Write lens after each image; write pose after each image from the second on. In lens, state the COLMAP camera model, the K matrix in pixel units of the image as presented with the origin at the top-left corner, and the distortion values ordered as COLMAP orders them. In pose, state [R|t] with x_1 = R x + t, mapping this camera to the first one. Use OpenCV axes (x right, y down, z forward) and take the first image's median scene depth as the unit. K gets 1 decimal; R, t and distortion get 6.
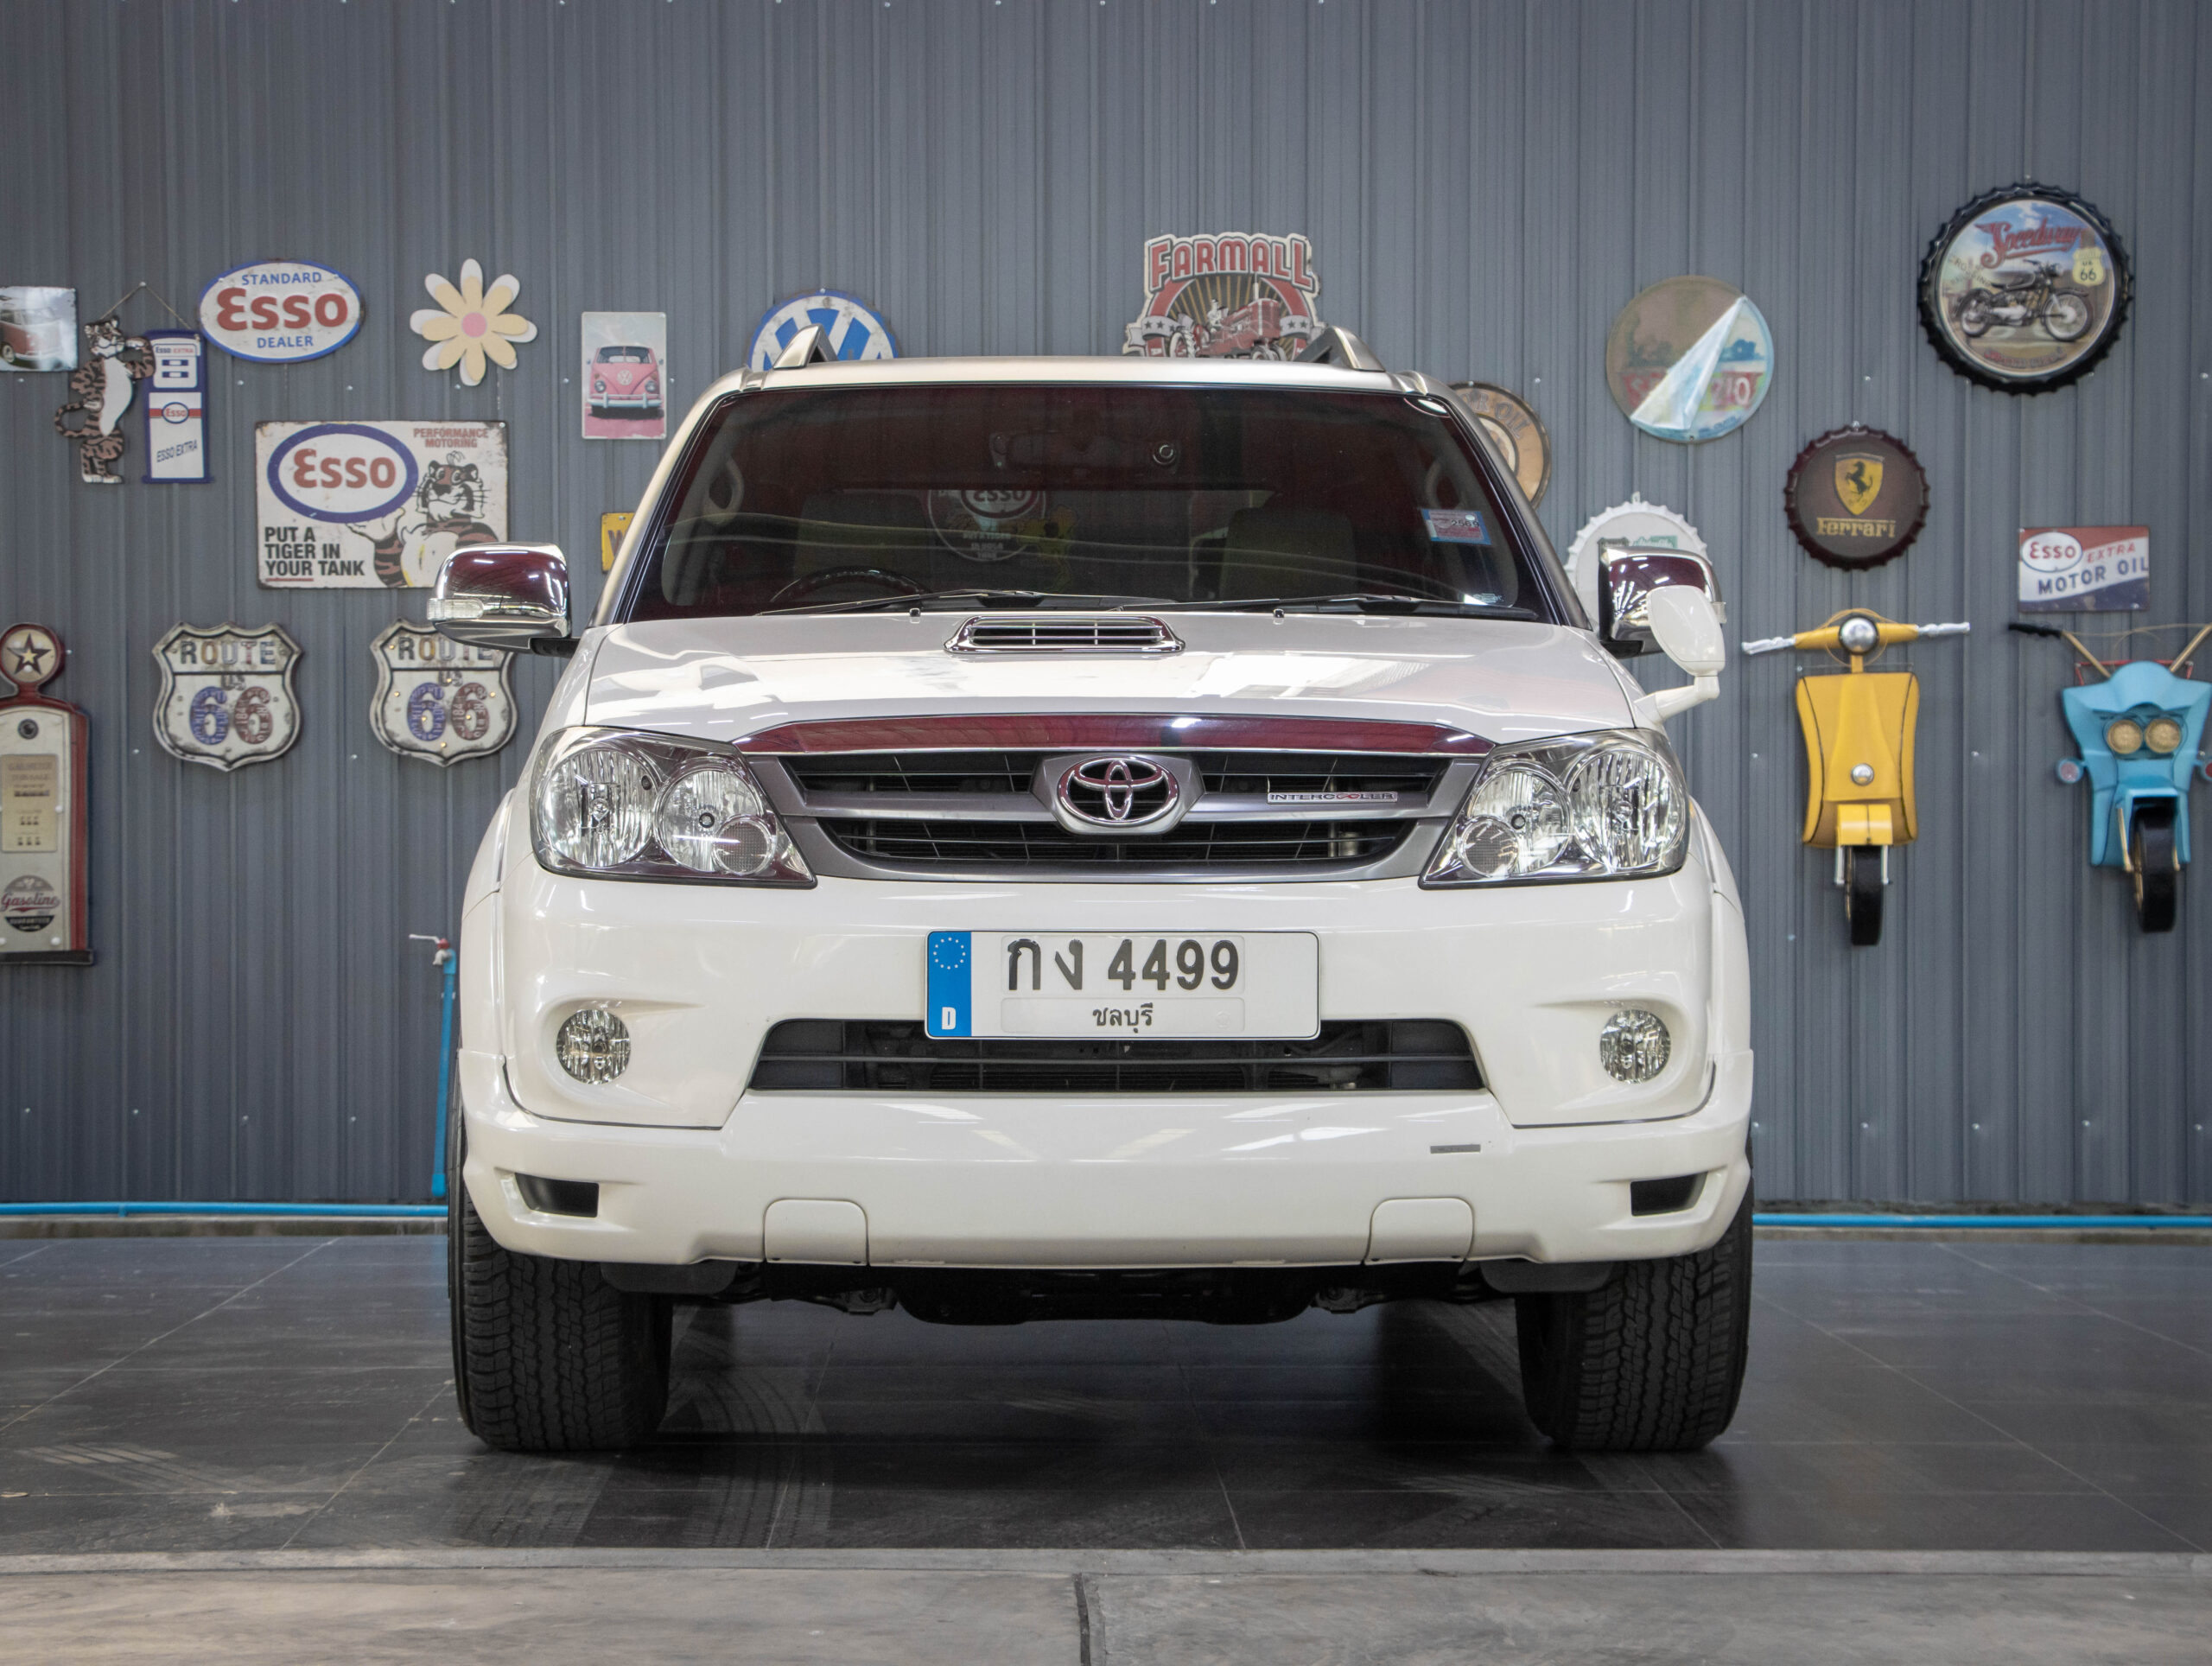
lens RADIAL K [[4998.3, 0, 1129.0], [0, 4998.3, 878.8], [0, 0, 1]] dist [0.250482, 0.811309]
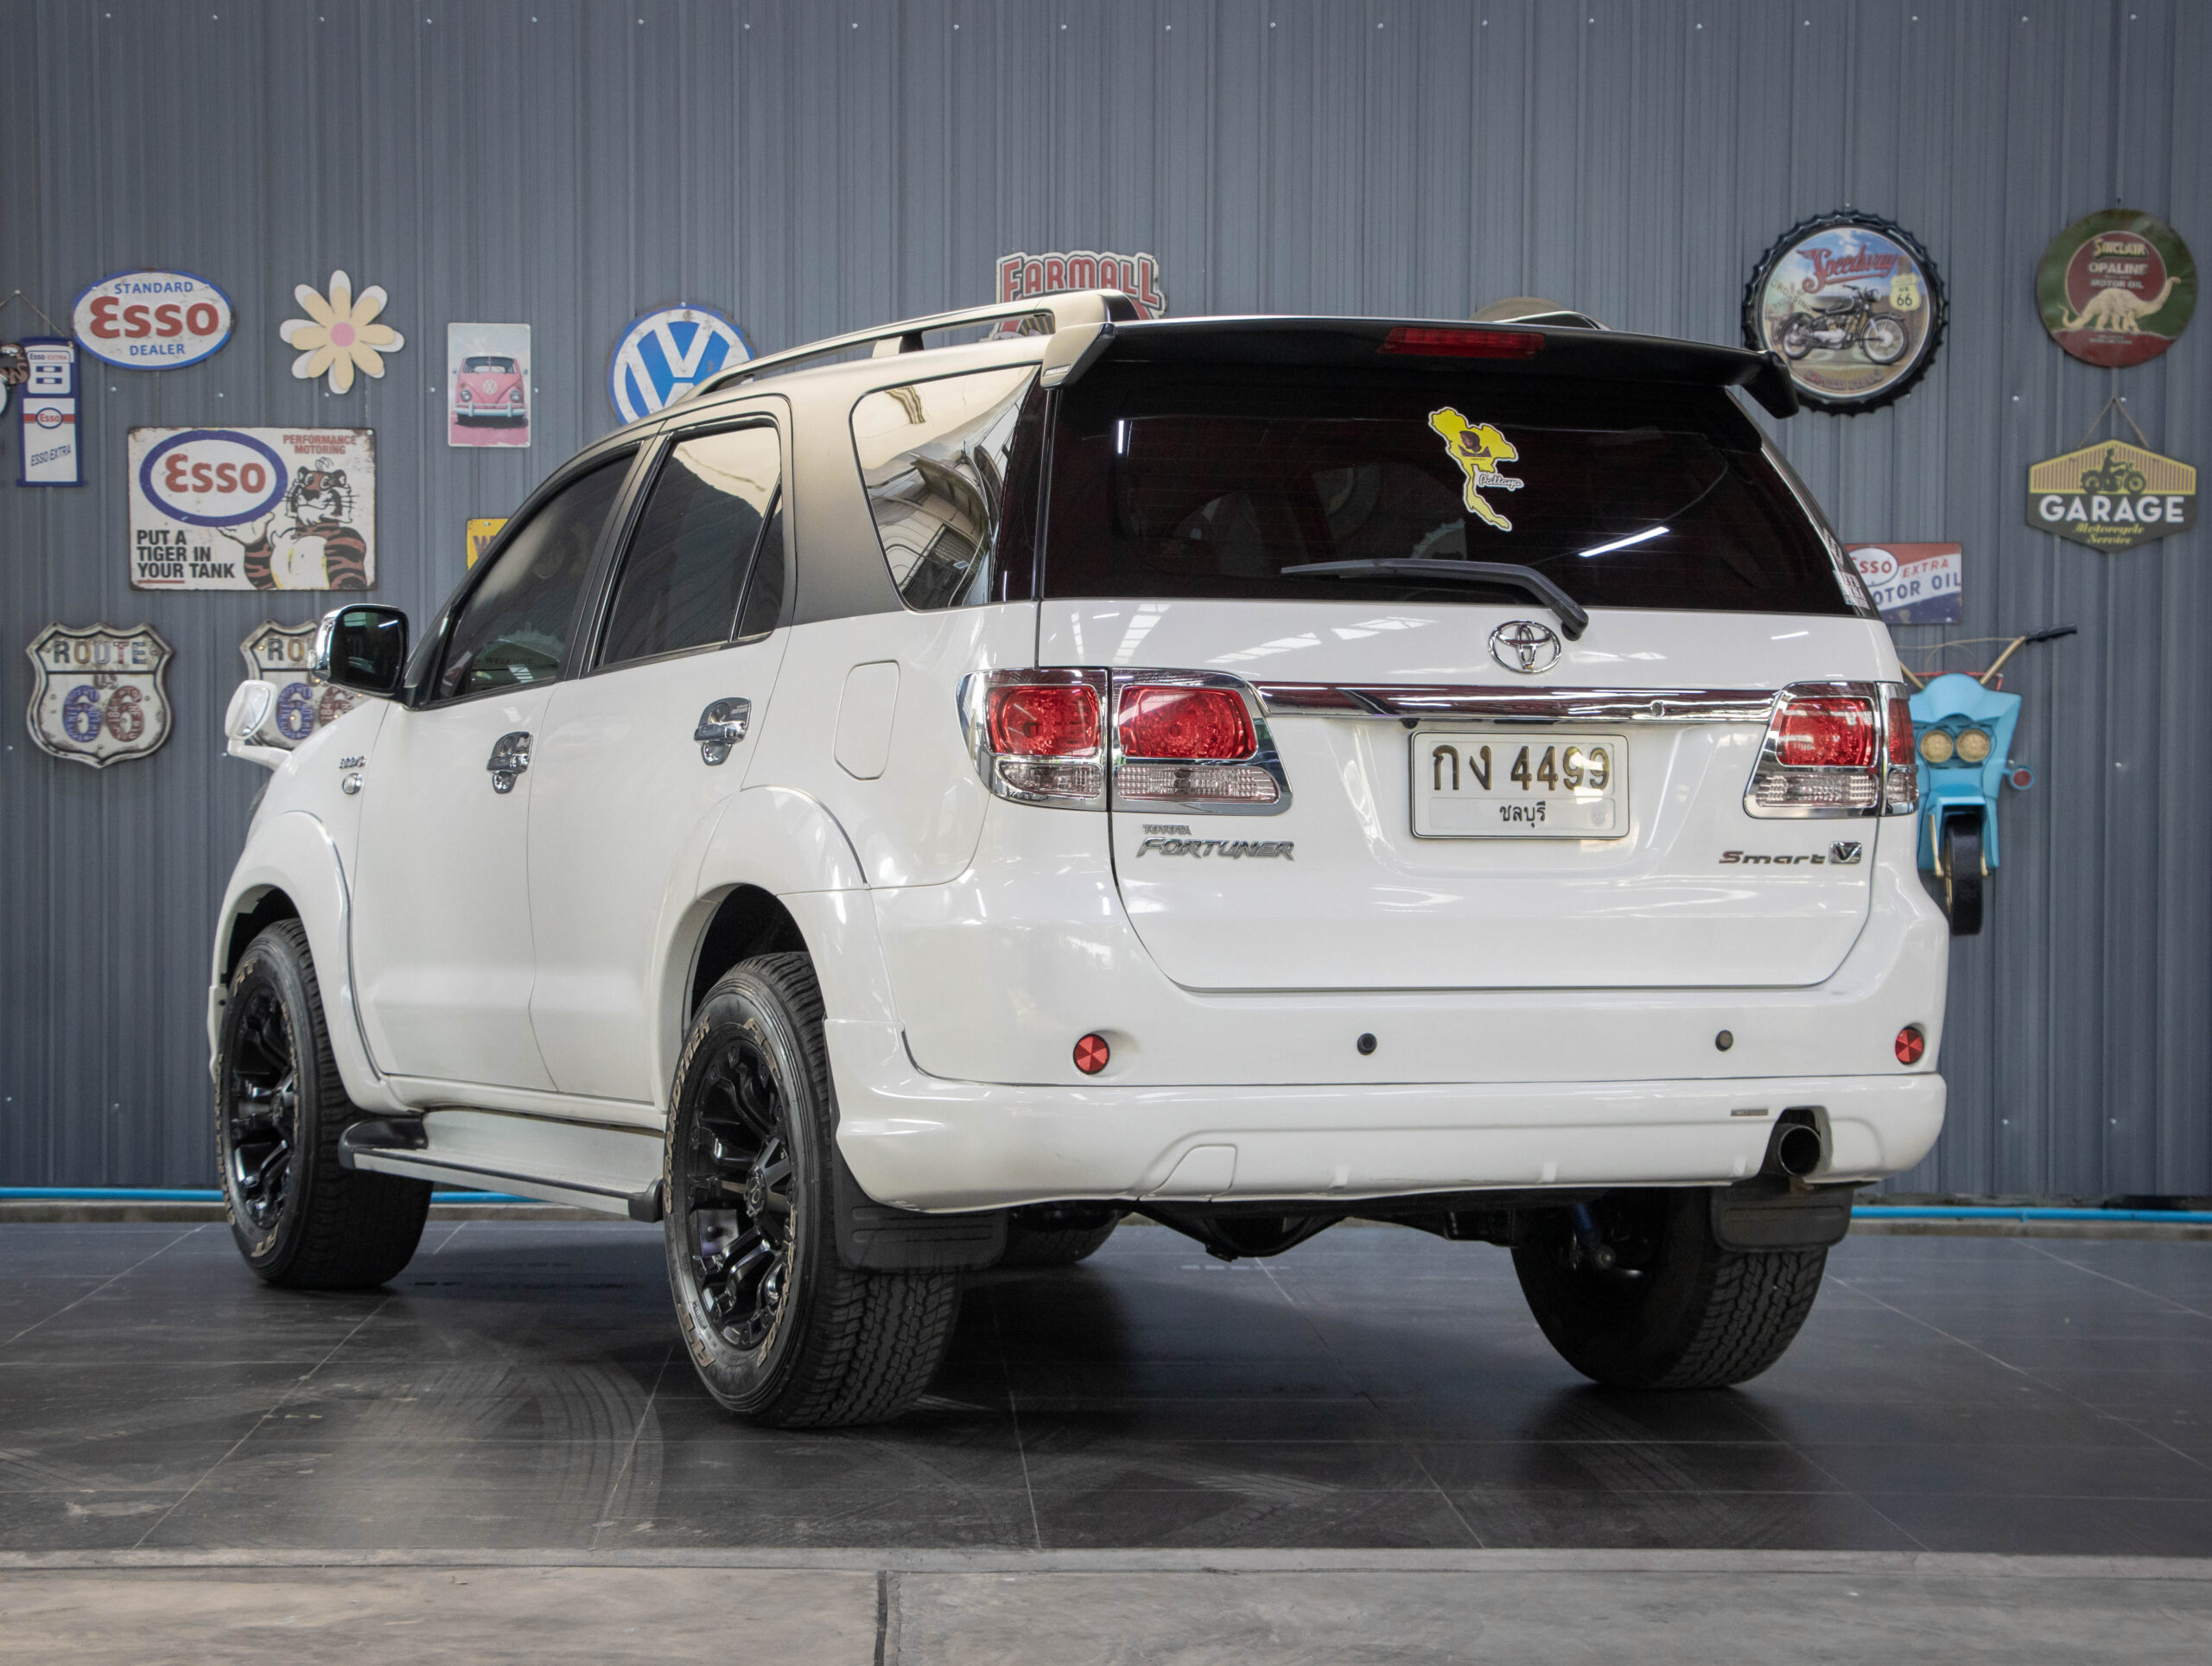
lens RADIAL K [[5031.7, 0, 1101.1], [0, 5031.7, 879.2], [0, 0, 1]] dist [0.262347, 0.769852]
pose [[0.999879, 0.004906, 0.014757, 0.009912], [-0.005055, 0.999936, 0.010100, -0.010287], [-0.014707, -0.010173, 0.999840, -0.039110]]
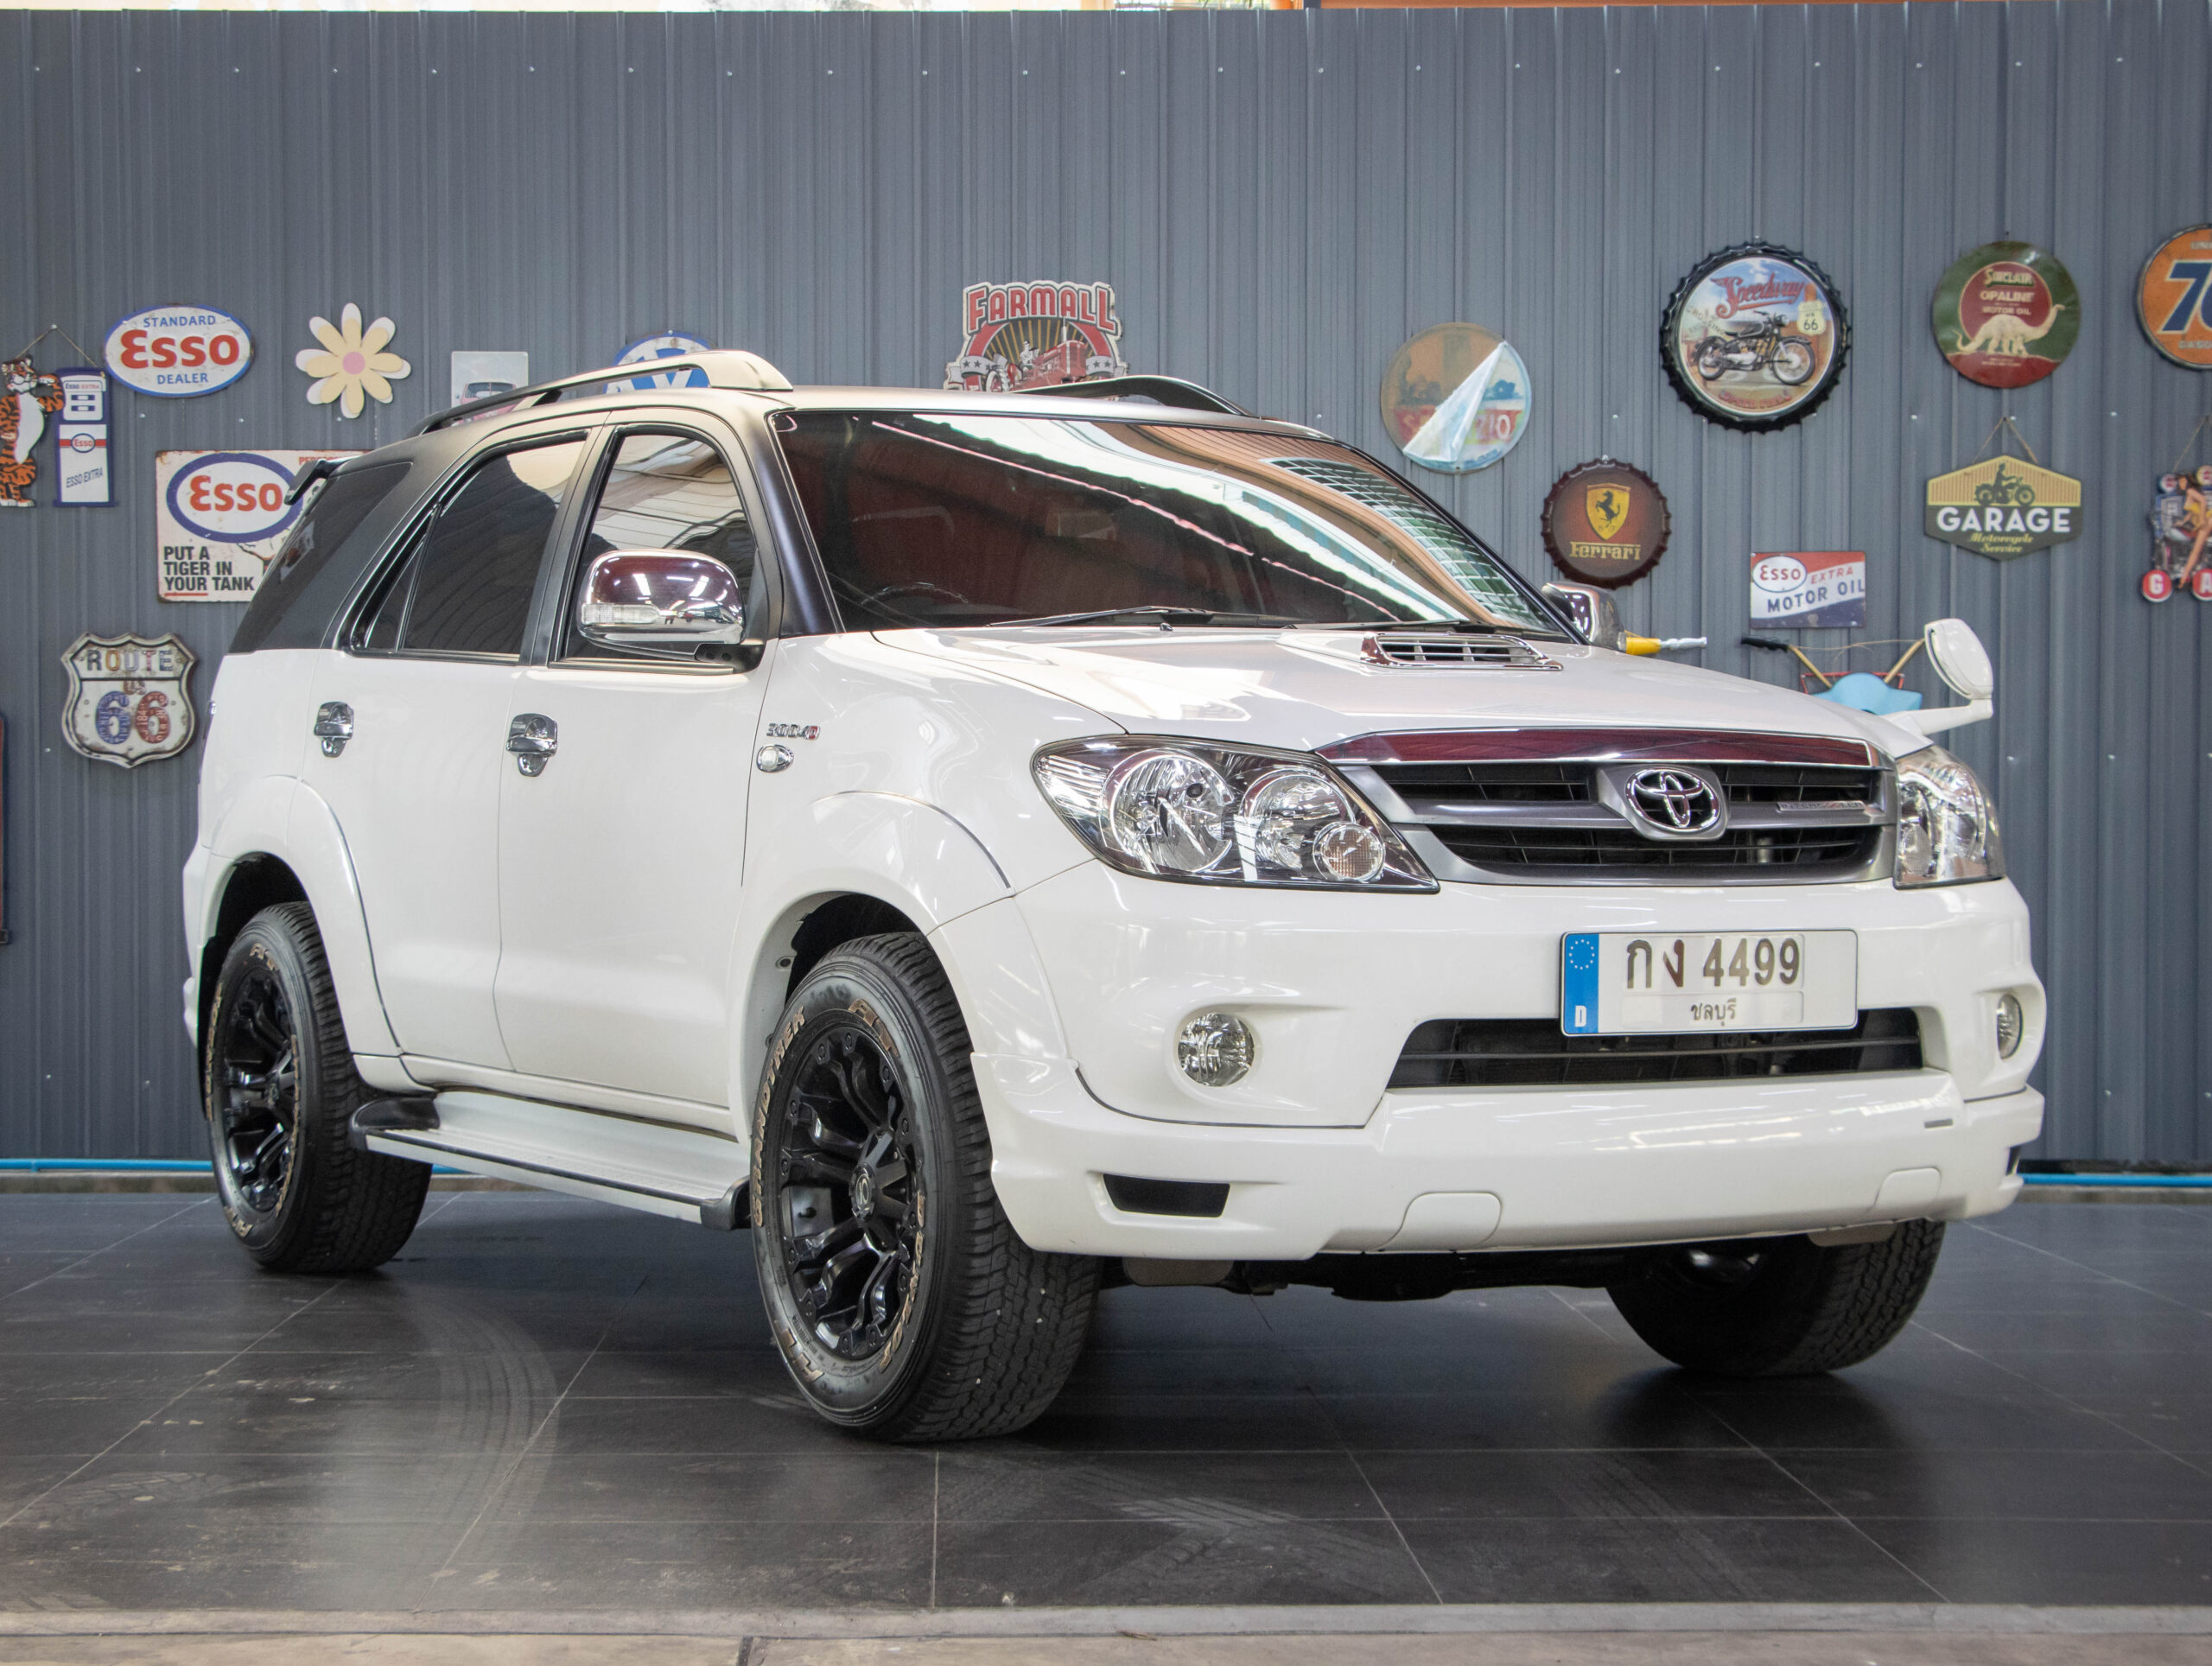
lens RADIAL K [[3917.0, 0, 1103.6], [0, 3917.0, 888.0], [0, 0, 1]] dist [0.039498, 0.581804]
pose [[0.999912, 0.001533, 0.013152, 0.022904], [-0.001655, 0.999956, 0.009278, -0.003513], [-0.013137, -0.009299, 0.999870, 0.138928]]
